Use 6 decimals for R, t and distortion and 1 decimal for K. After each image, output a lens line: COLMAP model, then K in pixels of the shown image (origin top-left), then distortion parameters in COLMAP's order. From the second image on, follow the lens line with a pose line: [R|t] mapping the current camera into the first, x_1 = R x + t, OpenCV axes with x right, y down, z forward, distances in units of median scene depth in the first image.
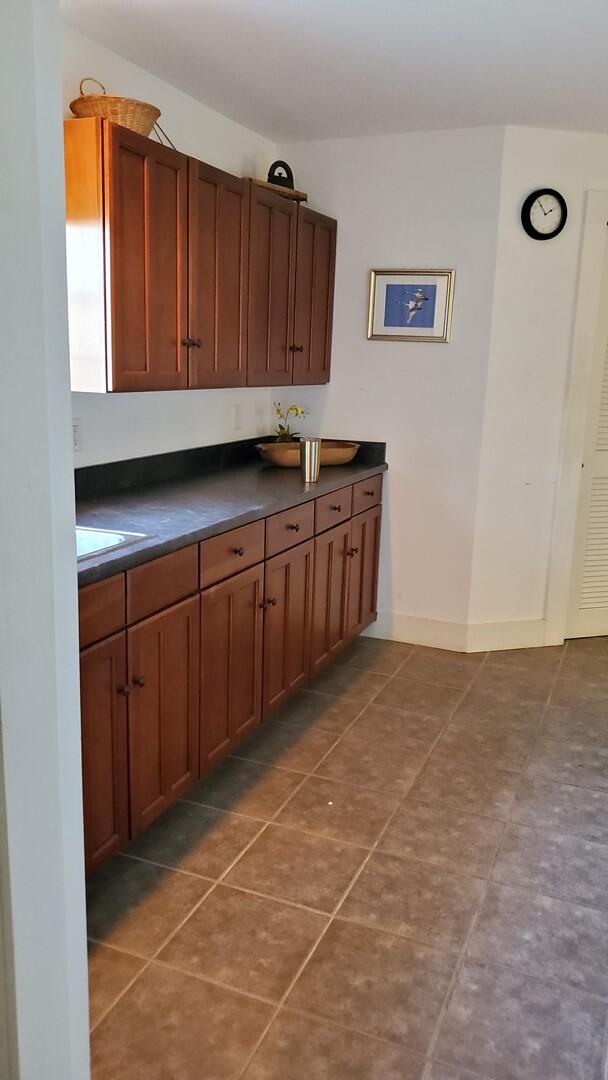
lens RADIAL K [[838.7, 0, 302.6], [0, 838.7, 570.5], [0, 0, 1]] dist [-0.033801, 0.086553]
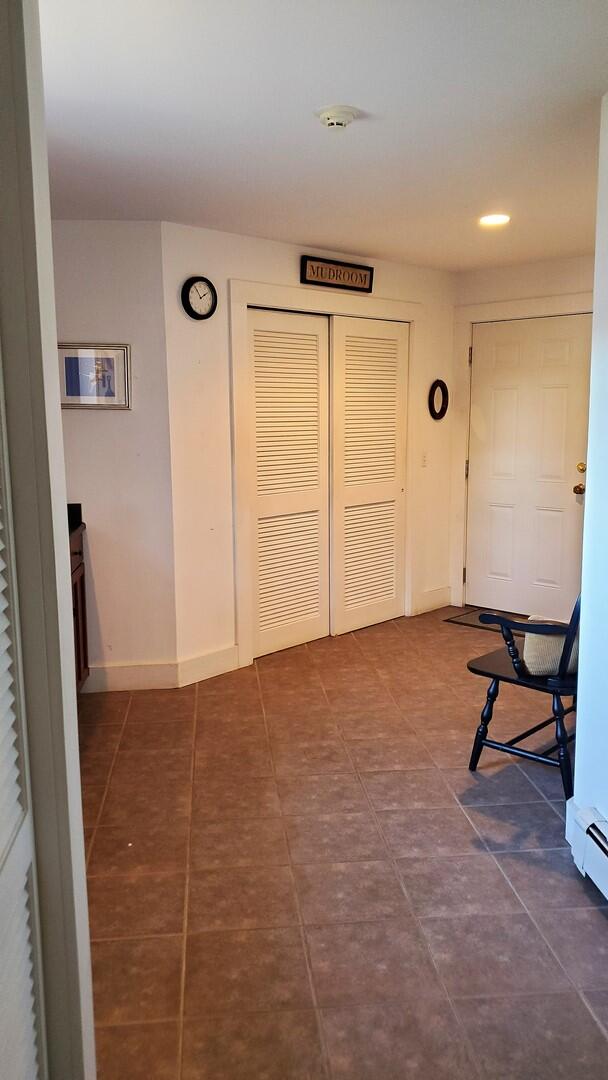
lens RADIAL K [[838.7, 0, 302.6], [0, 838.7, 570.5], [0, 0, 1]] dist [-0.033801, 0.086553]
pose [[0.873881, -0.132431, 0.467755, -0.252277], [0.156745, 0.987550, -0.013243, -0.020787], [-0.460178, 0.084891, 0.883759, -0.082229]]
